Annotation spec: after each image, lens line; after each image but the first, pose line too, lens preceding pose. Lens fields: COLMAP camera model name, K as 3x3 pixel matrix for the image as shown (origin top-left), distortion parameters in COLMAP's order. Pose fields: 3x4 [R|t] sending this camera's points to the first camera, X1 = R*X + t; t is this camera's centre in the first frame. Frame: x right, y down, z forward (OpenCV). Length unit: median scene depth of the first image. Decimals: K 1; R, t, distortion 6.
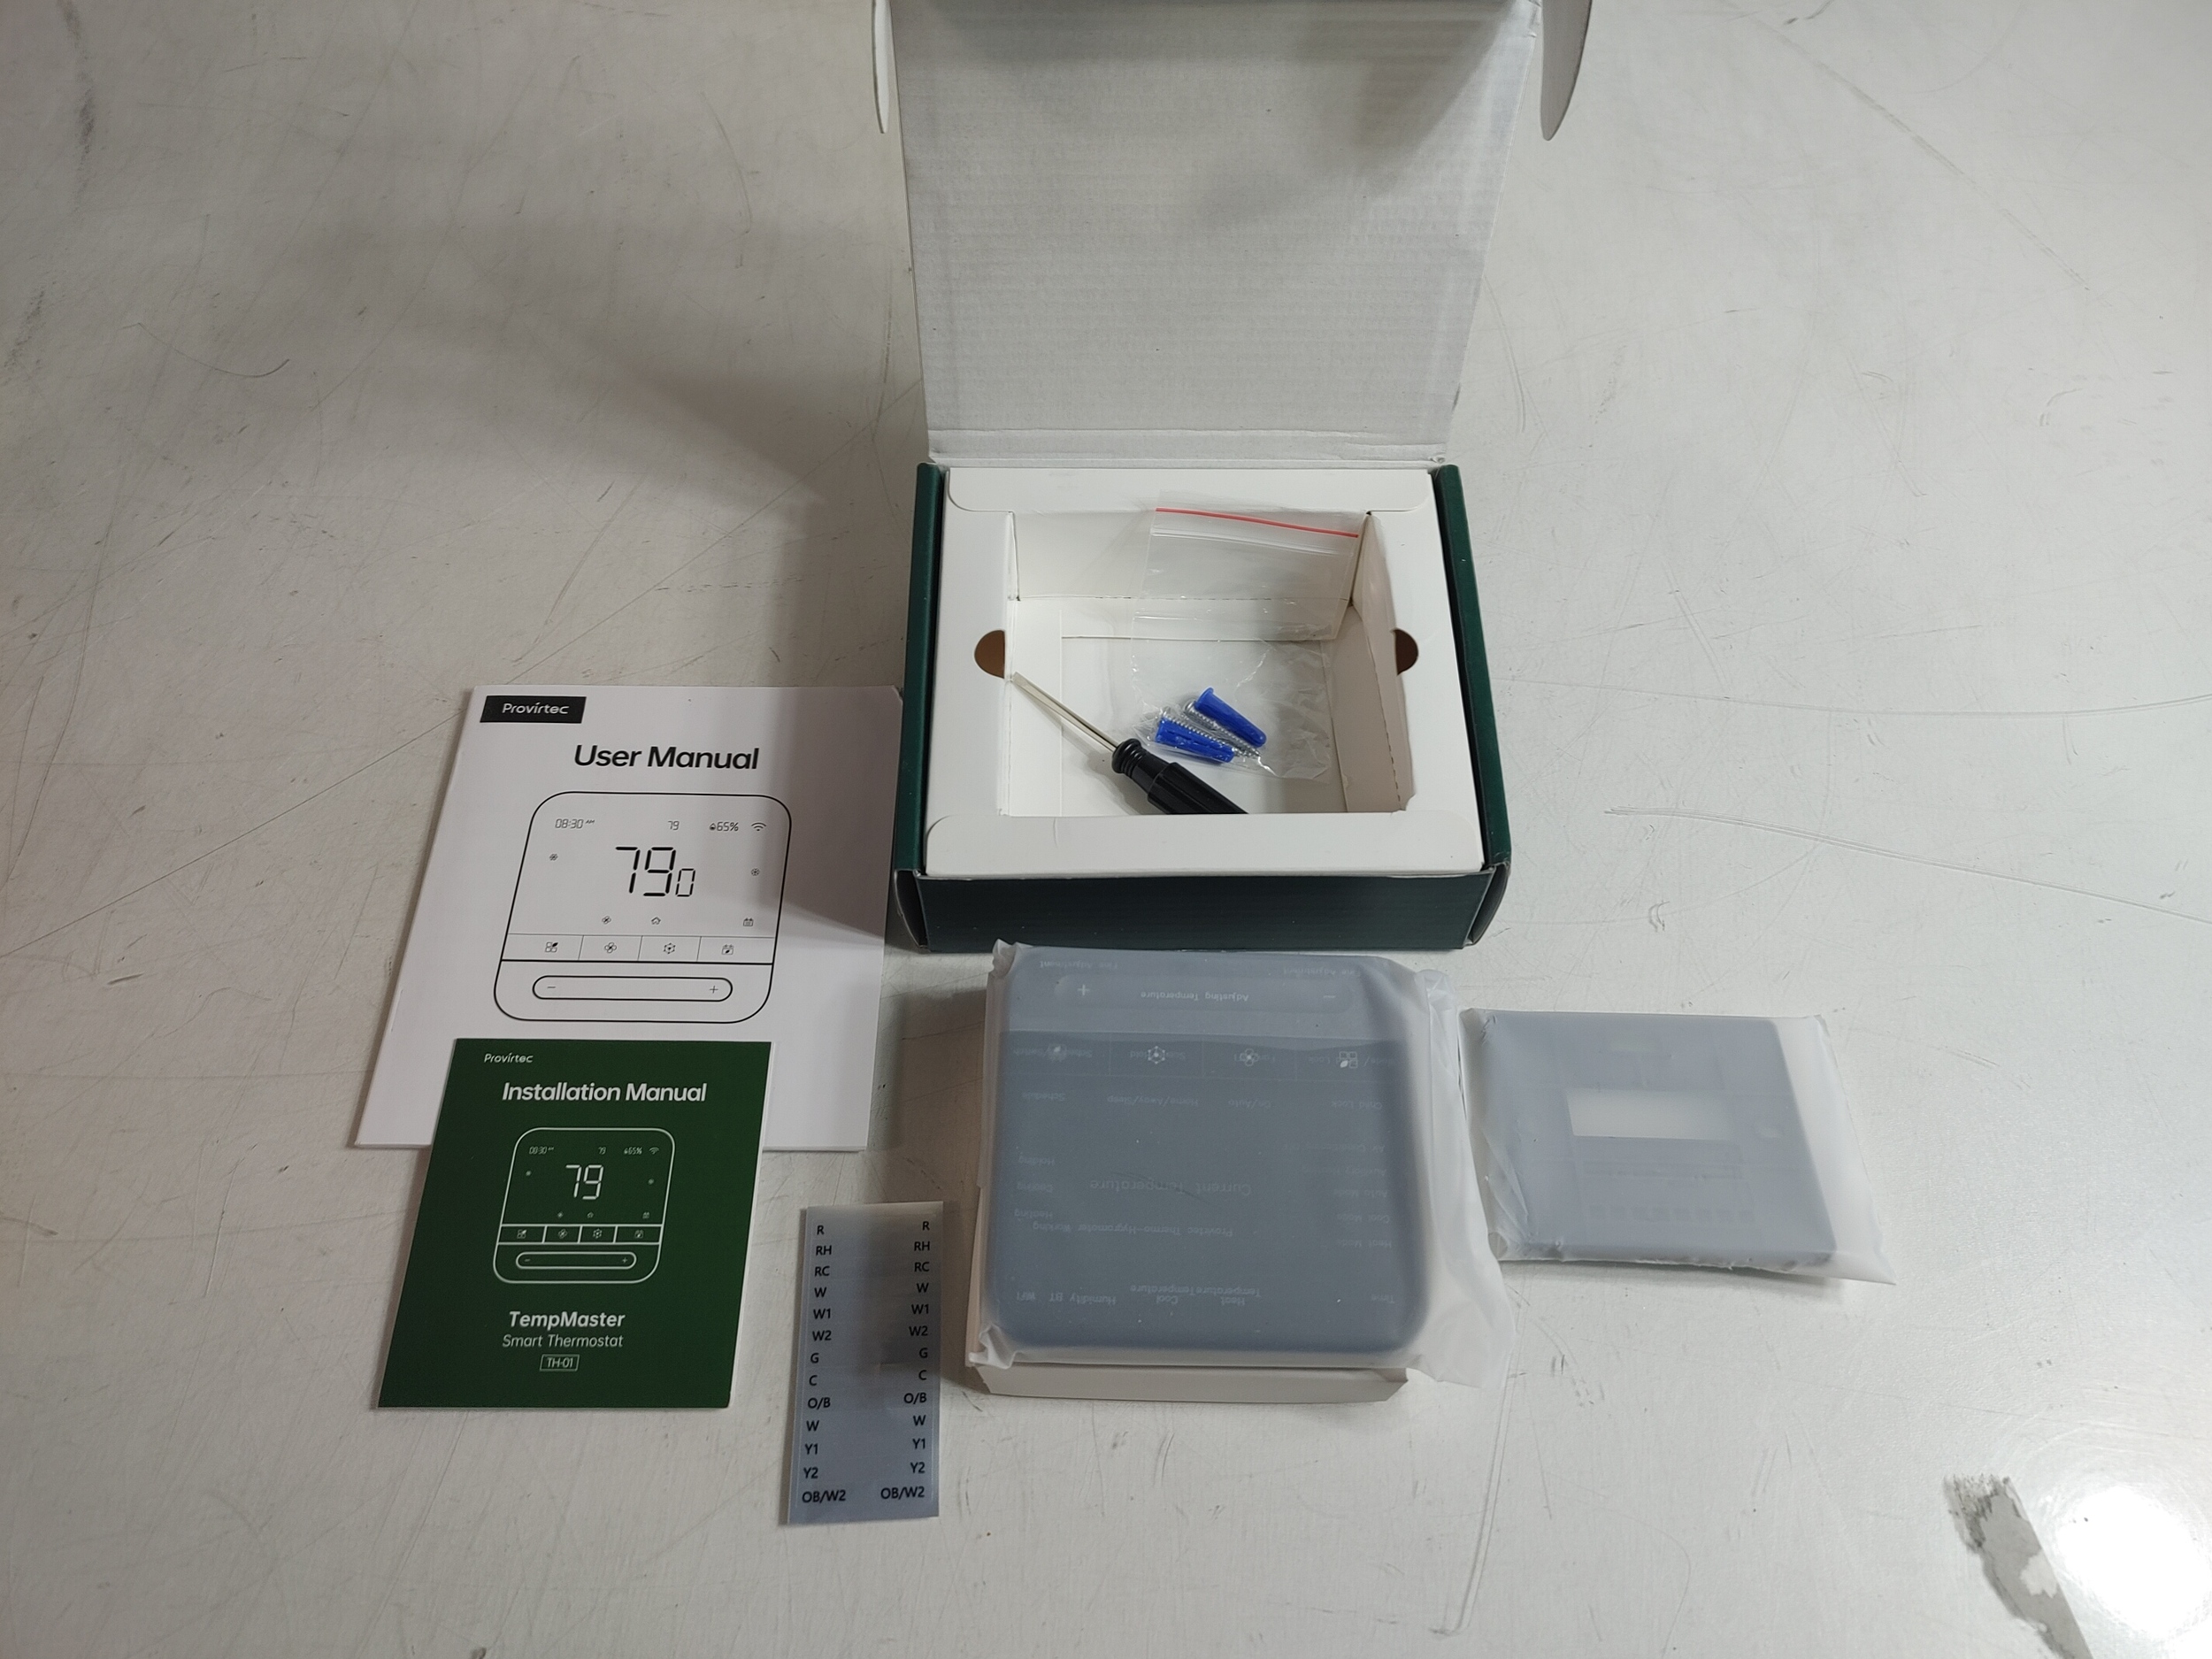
lens RADIAL K [[1656.3, 0, 1106.0], [0, 1656.3, 829.5], [0, 0, 1]] dist [0.036268, -0.033356]
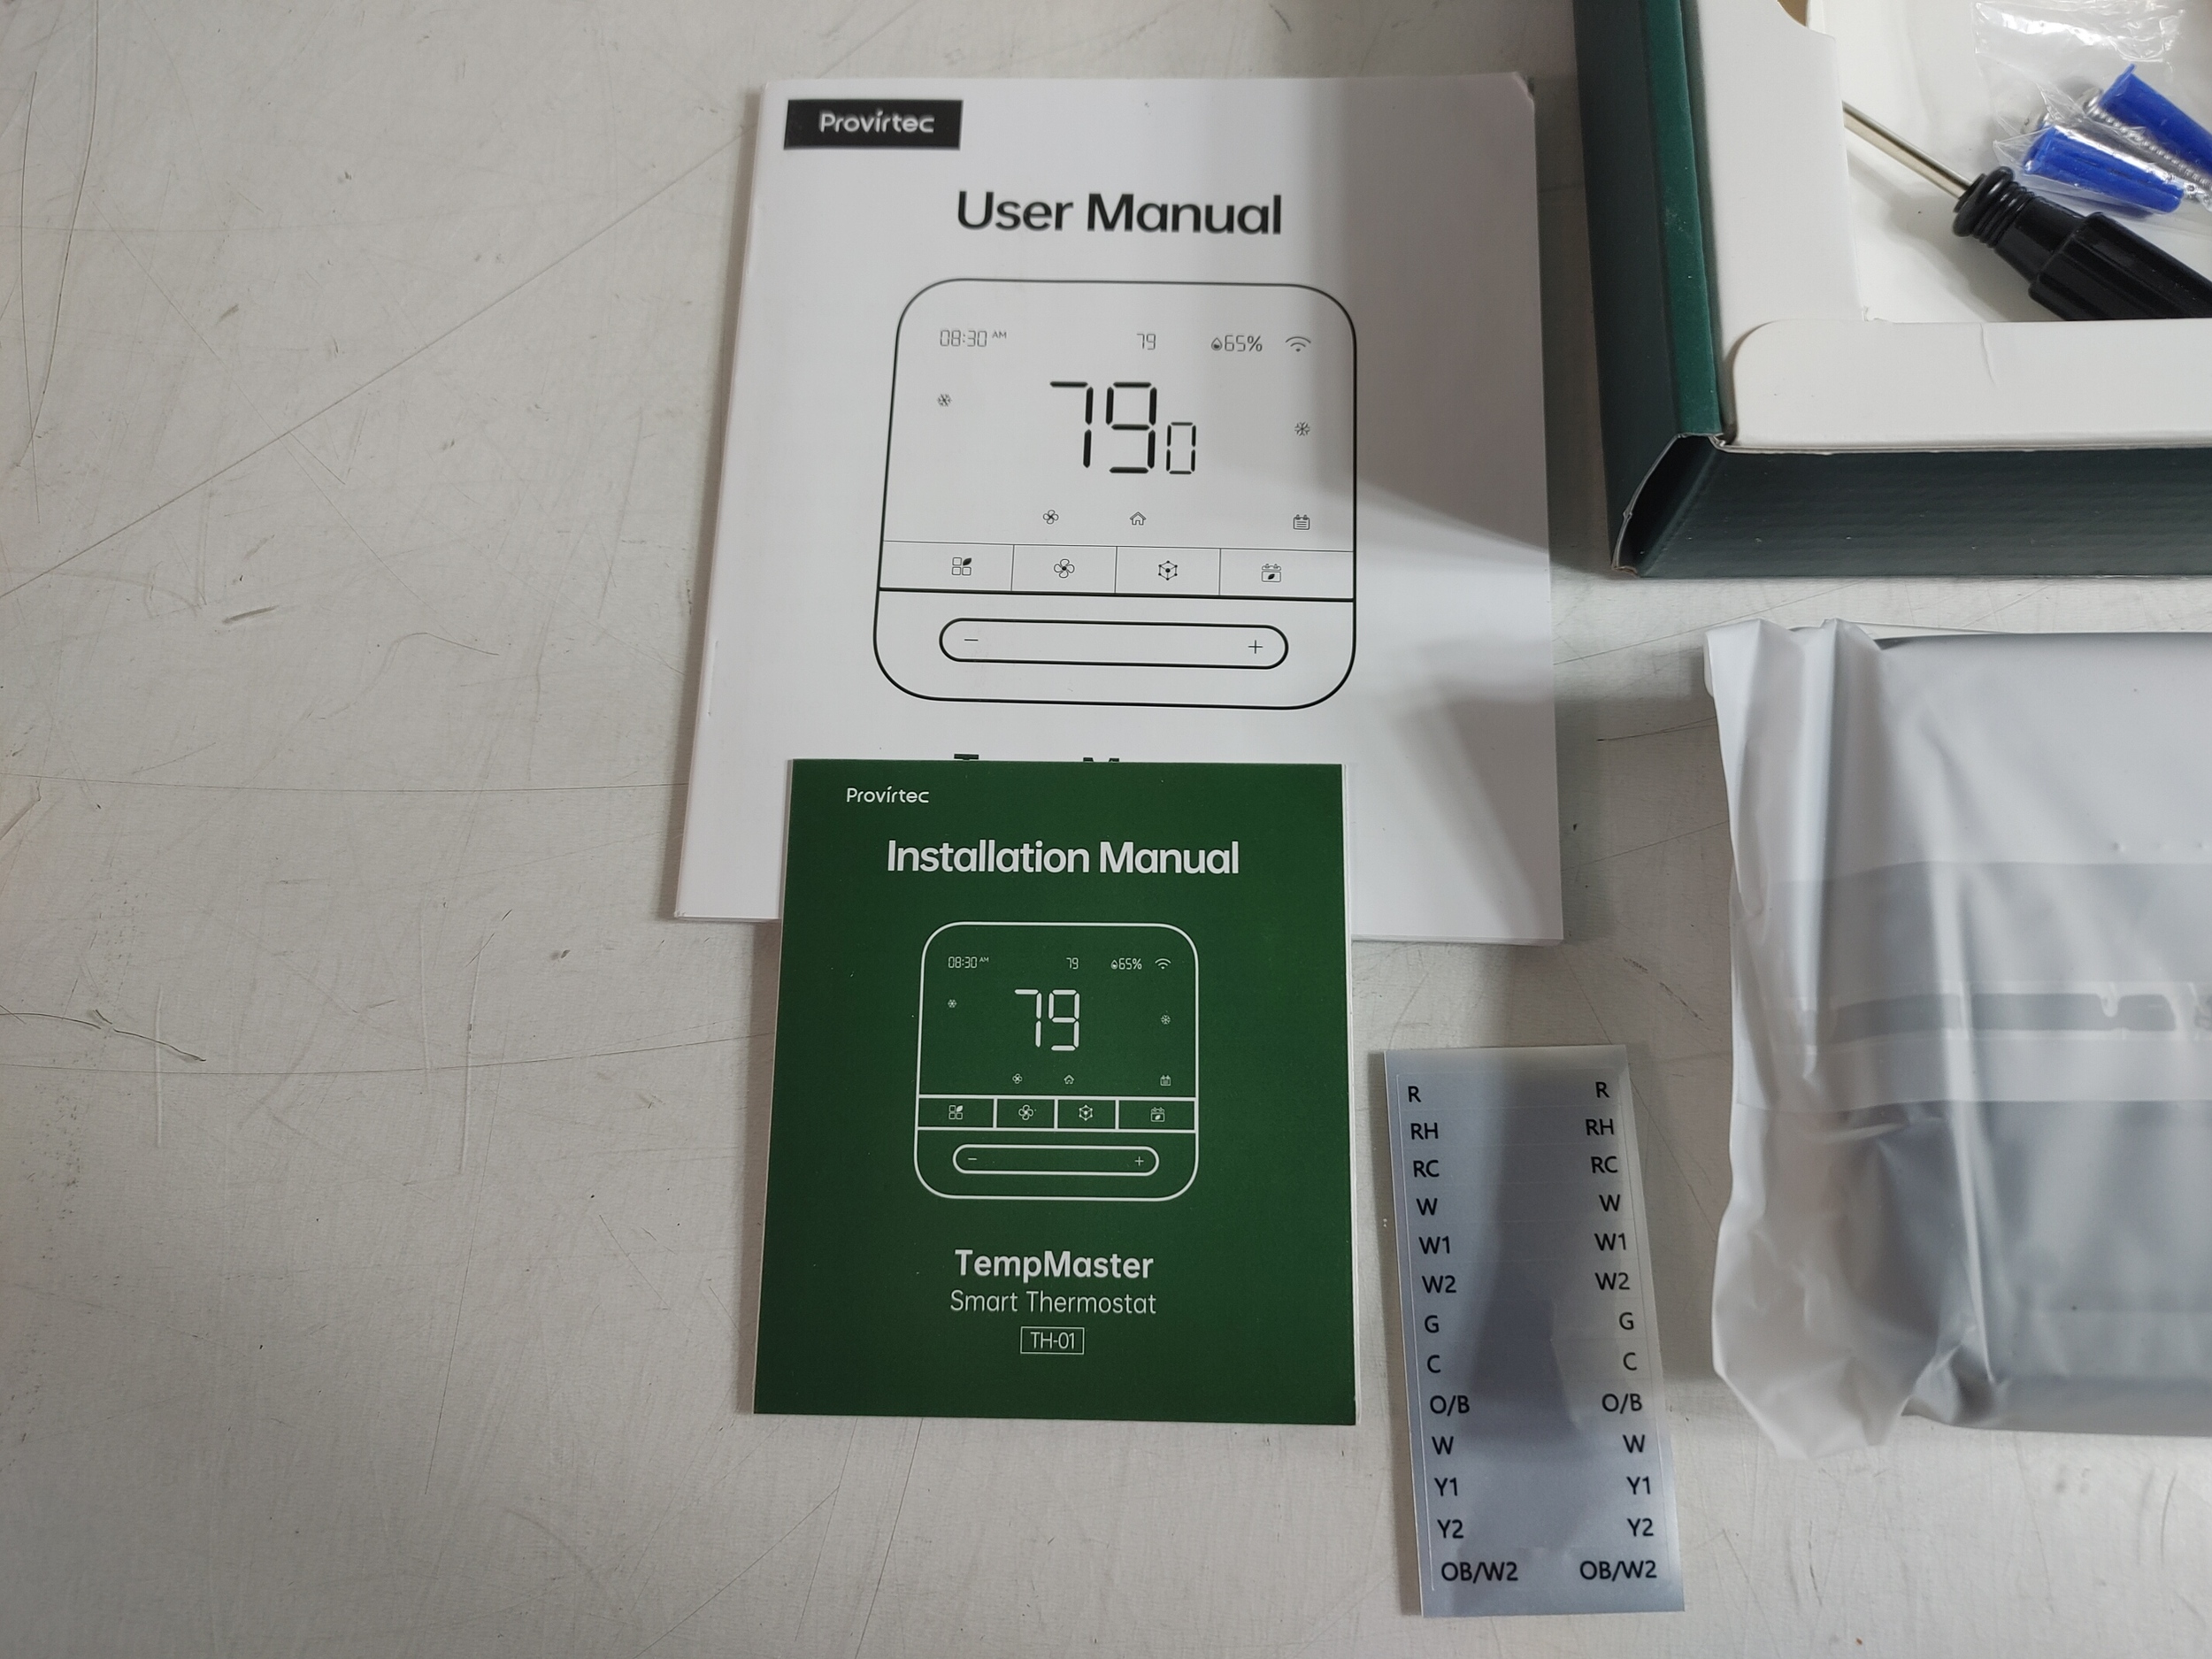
lens RADIAL K [[1656.3, 0, 1106.0], [0, 1656.3, 829.5], [0, 0, 1]] dist [0.036268, -0.033356]
pose [[0.997928, 0.016685, -0.062143, -0.236553], [0.001853, 0.957941, 0.286959, -0.005528], [0.064317, -0.286479, 0.955925, 0.415138]]
